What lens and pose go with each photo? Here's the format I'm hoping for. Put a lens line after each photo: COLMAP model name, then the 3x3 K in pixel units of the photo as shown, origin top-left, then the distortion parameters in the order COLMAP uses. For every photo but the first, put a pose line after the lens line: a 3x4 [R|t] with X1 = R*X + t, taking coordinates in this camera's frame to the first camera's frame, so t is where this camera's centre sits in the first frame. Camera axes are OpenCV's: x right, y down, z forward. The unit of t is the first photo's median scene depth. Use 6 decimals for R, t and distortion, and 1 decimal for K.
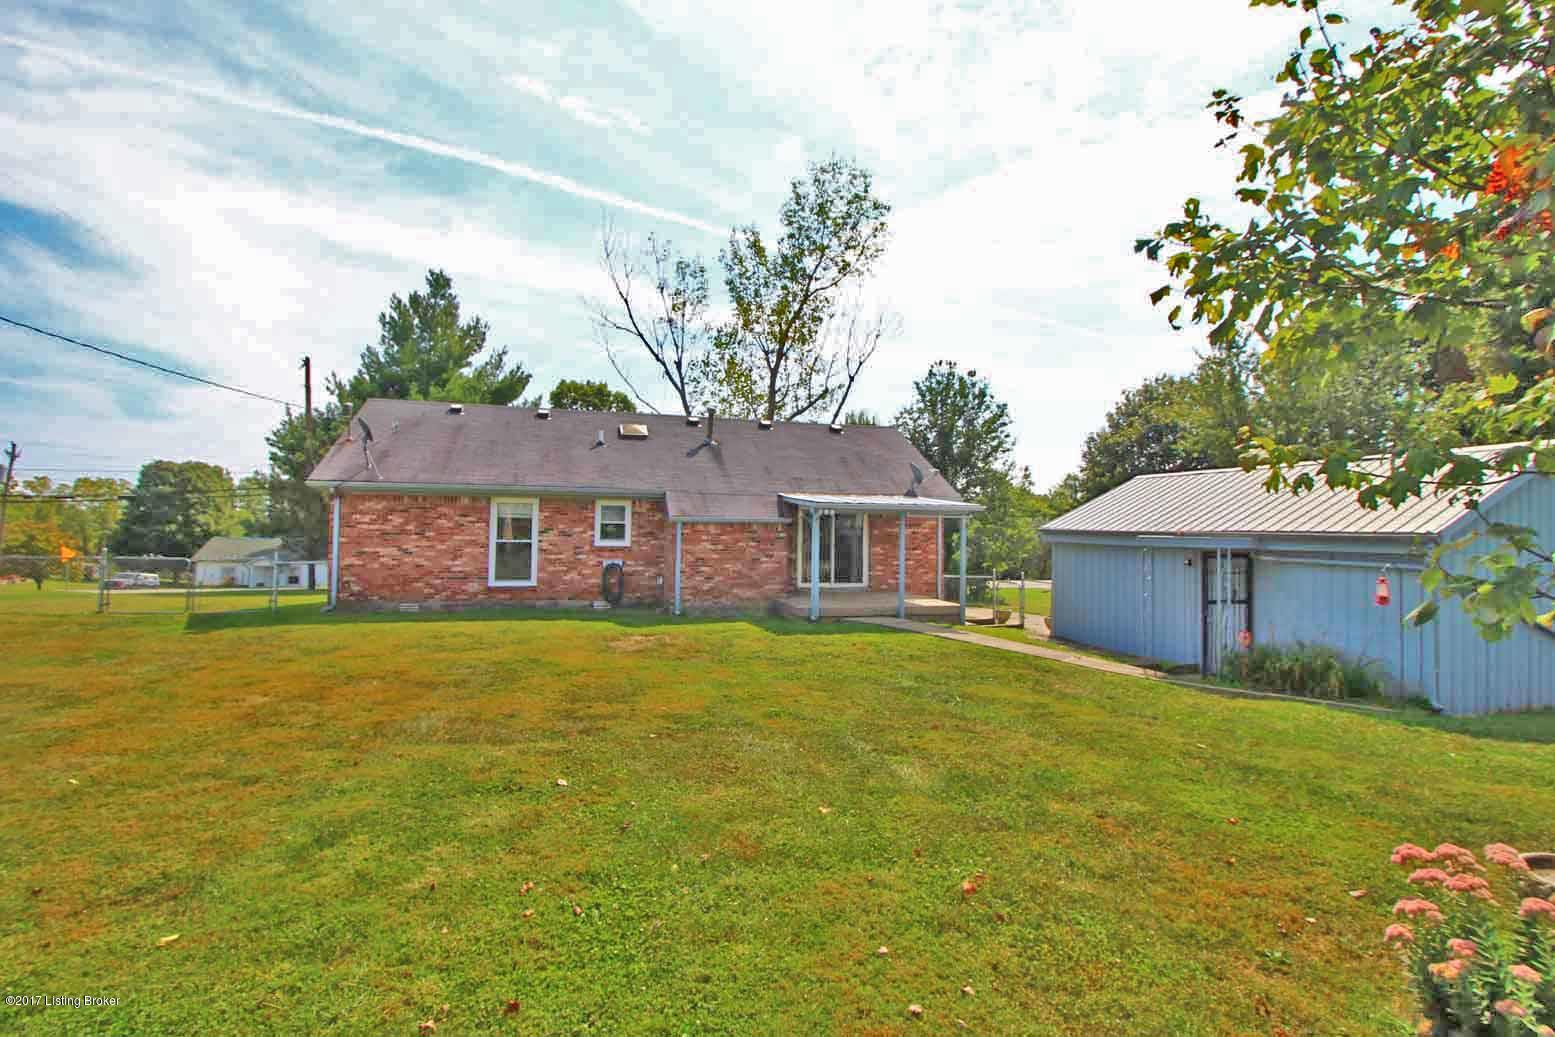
lens RADIAL K [[734.5, 0, 778.6], [0, 734.5, 500.9], [0, 0, 1]] dist [-0.002046, -0.000491]
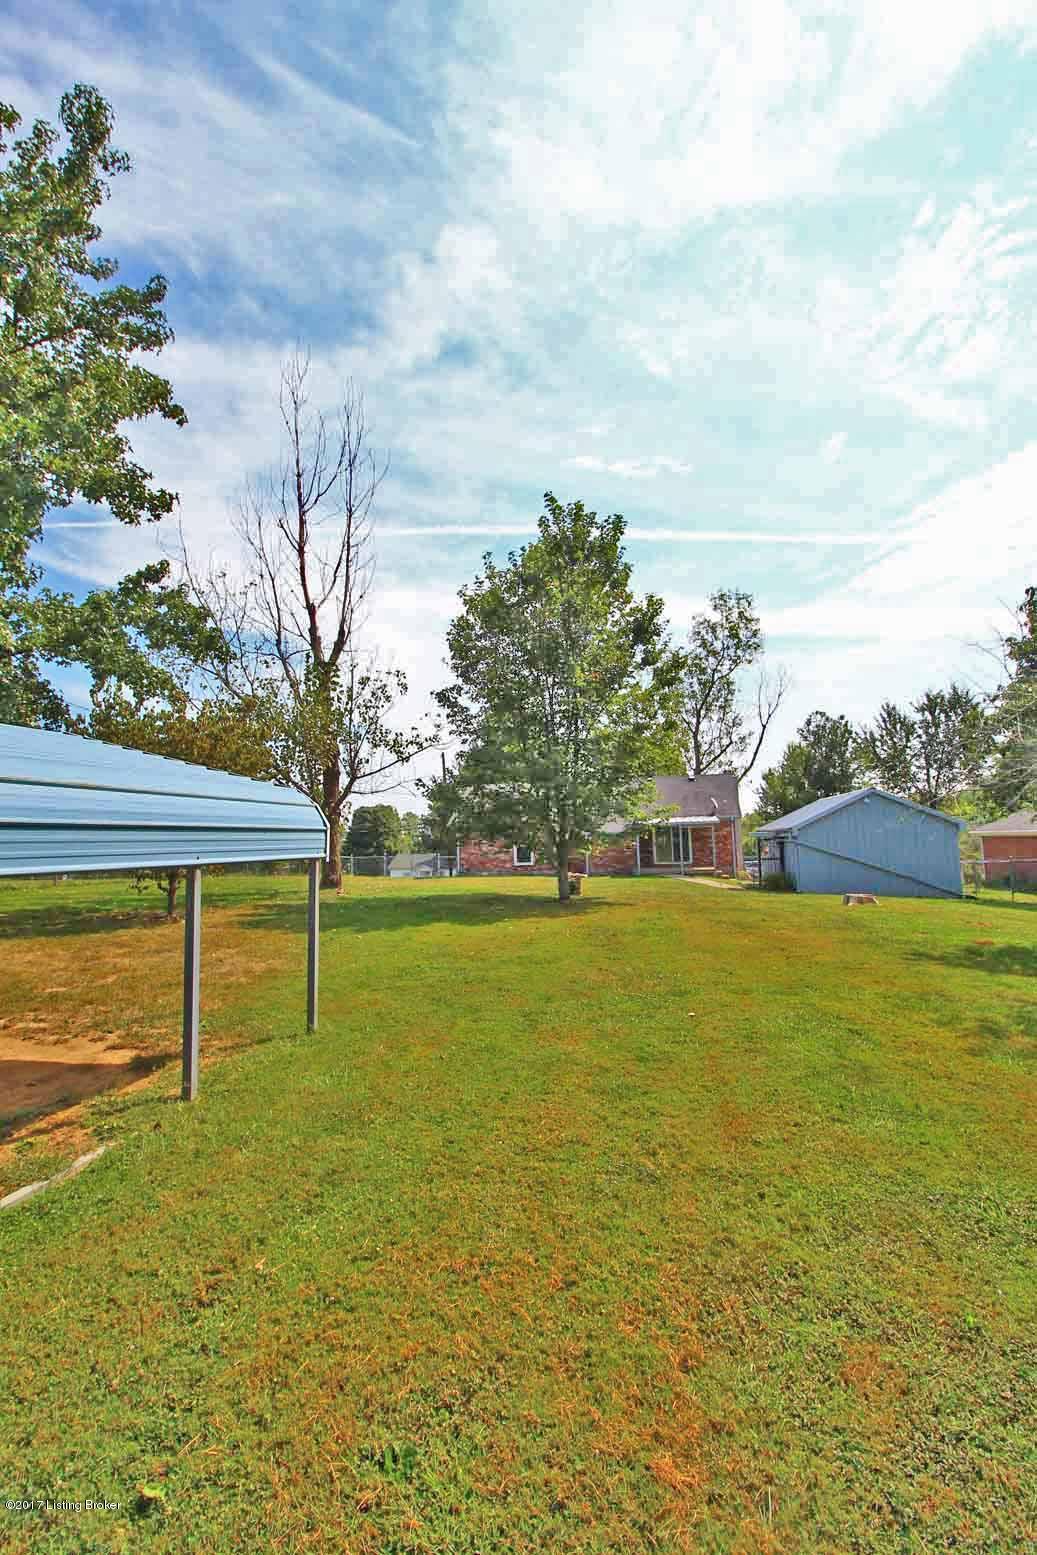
lens RADIAL K [[734.5, 0, 518.5], [0, 734.5, 777.5], [0, 0, 1]] dist [-0.002046, -0.000491]
pose [[0.889165, -0.082779, -0.450038, 0.352490], [0.063438, 0.996304, -0.057919, -0.014748], [0.453169, 0.022950, 0.891129, -0.558488]]
